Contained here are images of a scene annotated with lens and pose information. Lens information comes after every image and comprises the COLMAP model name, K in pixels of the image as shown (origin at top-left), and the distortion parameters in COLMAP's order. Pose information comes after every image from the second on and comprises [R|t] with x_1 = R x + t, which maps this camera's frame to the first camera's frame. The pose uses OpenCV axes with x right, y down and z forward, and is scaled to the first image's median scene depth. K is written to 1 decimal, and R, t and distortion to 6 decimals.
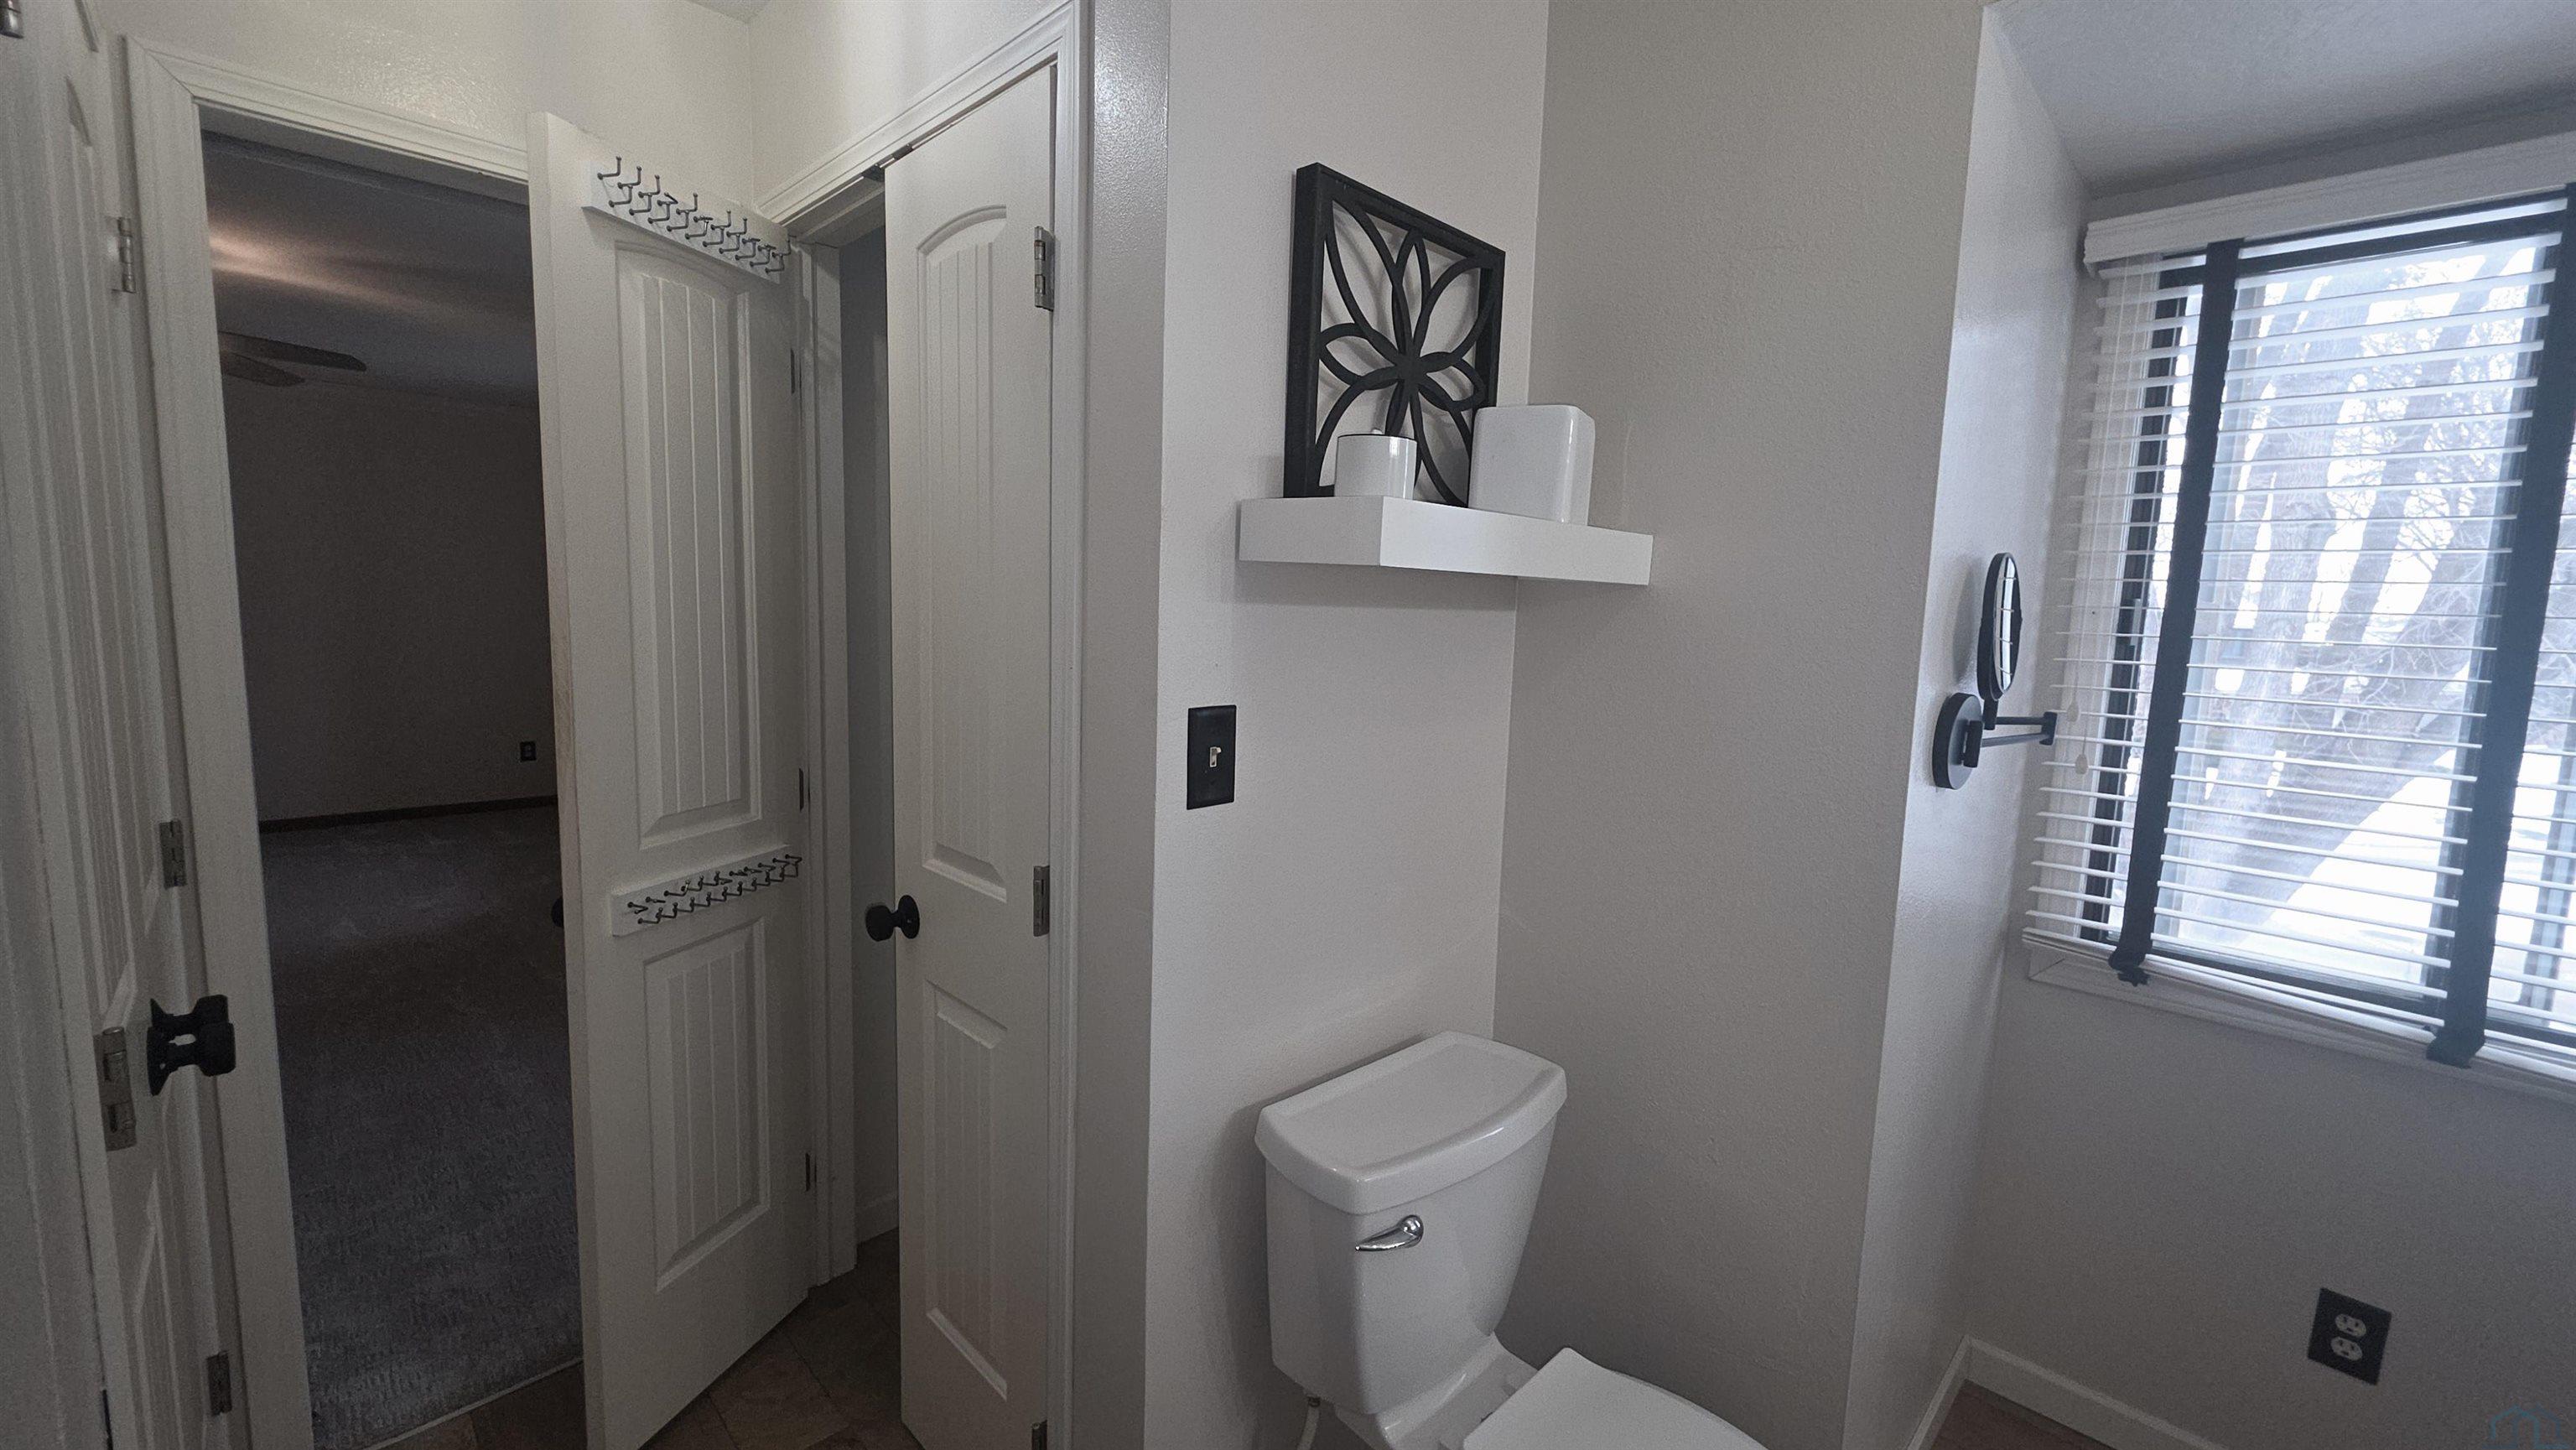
lens RADIAL K [[1034.7, 0, 1295.5], [0, 1034.7, 713.0], [0, 0, 1]] dist [0.003972, -0.000588]
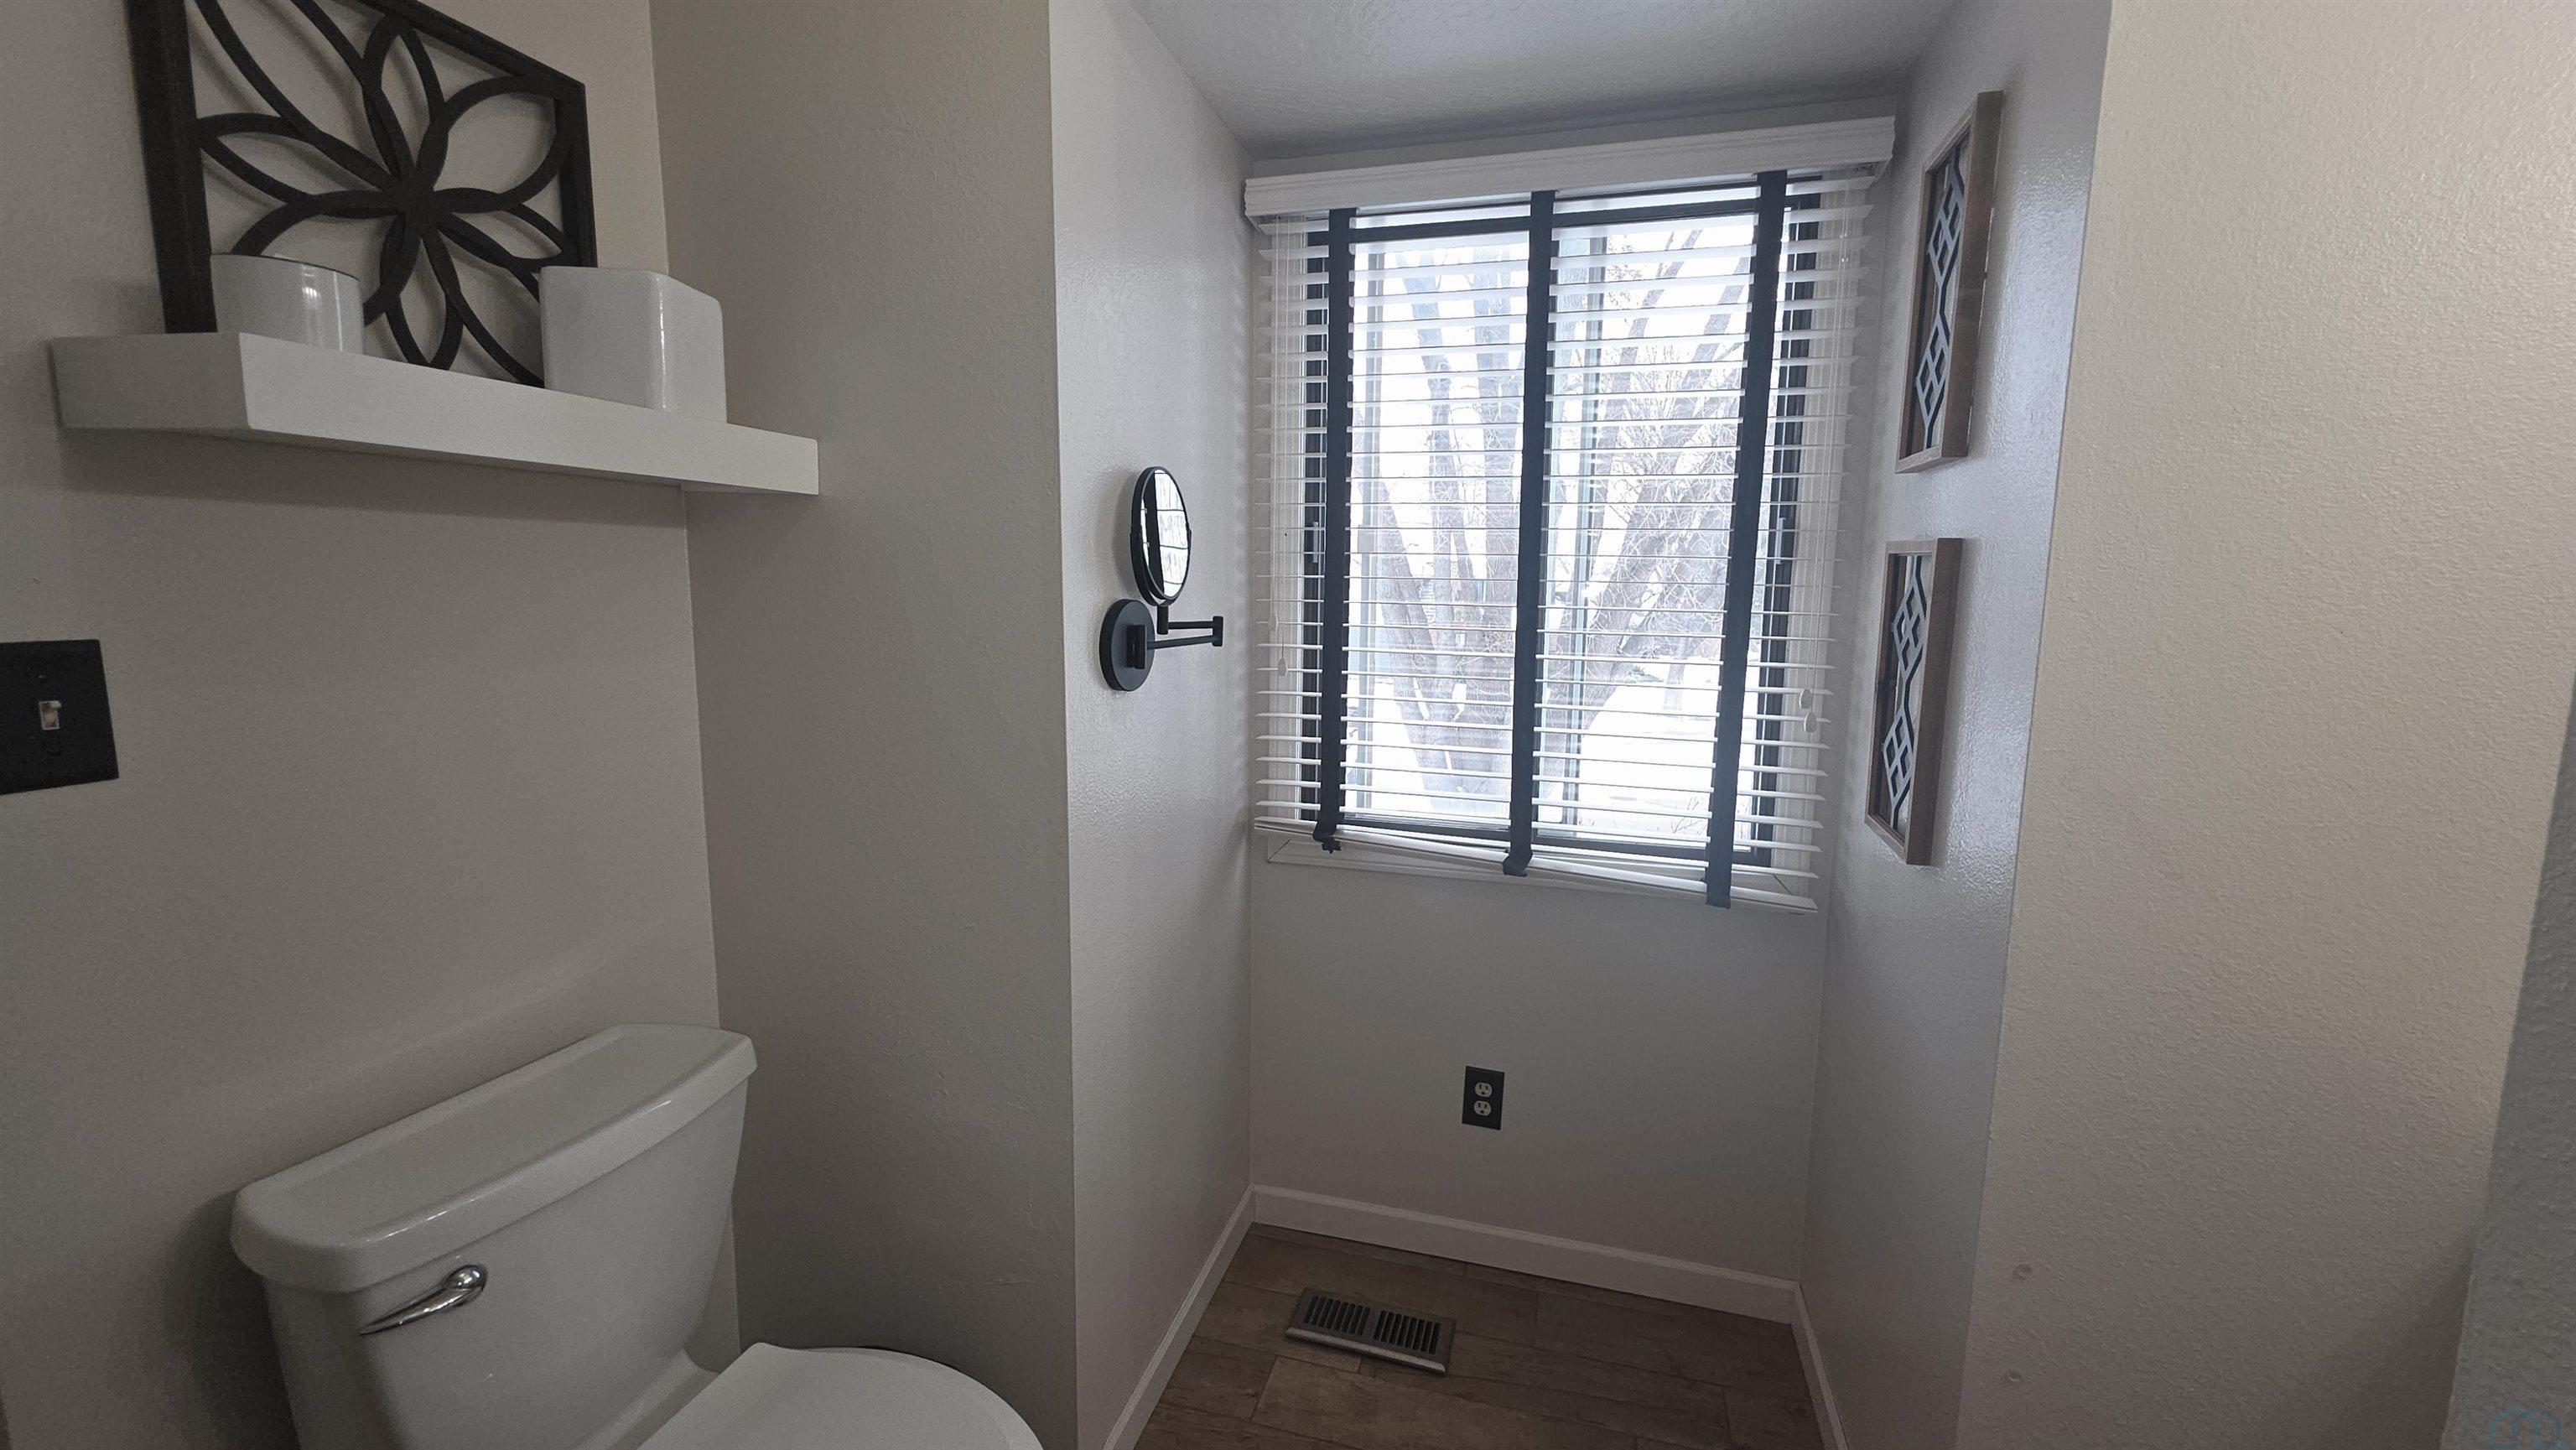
lens RADIAL K [[1034.7, 0, 1295.5], [0, 1034.7, 713.0], [0, 0, 1]] dist [0.003972, -0.000588]
pose [[0.874226, -0.082398, 0.478476, 0.263996], [0.066962, 0.996538, 0.049266, 0.052568], [-0.480880, -0.011030, 0.876717, -0.003969]]
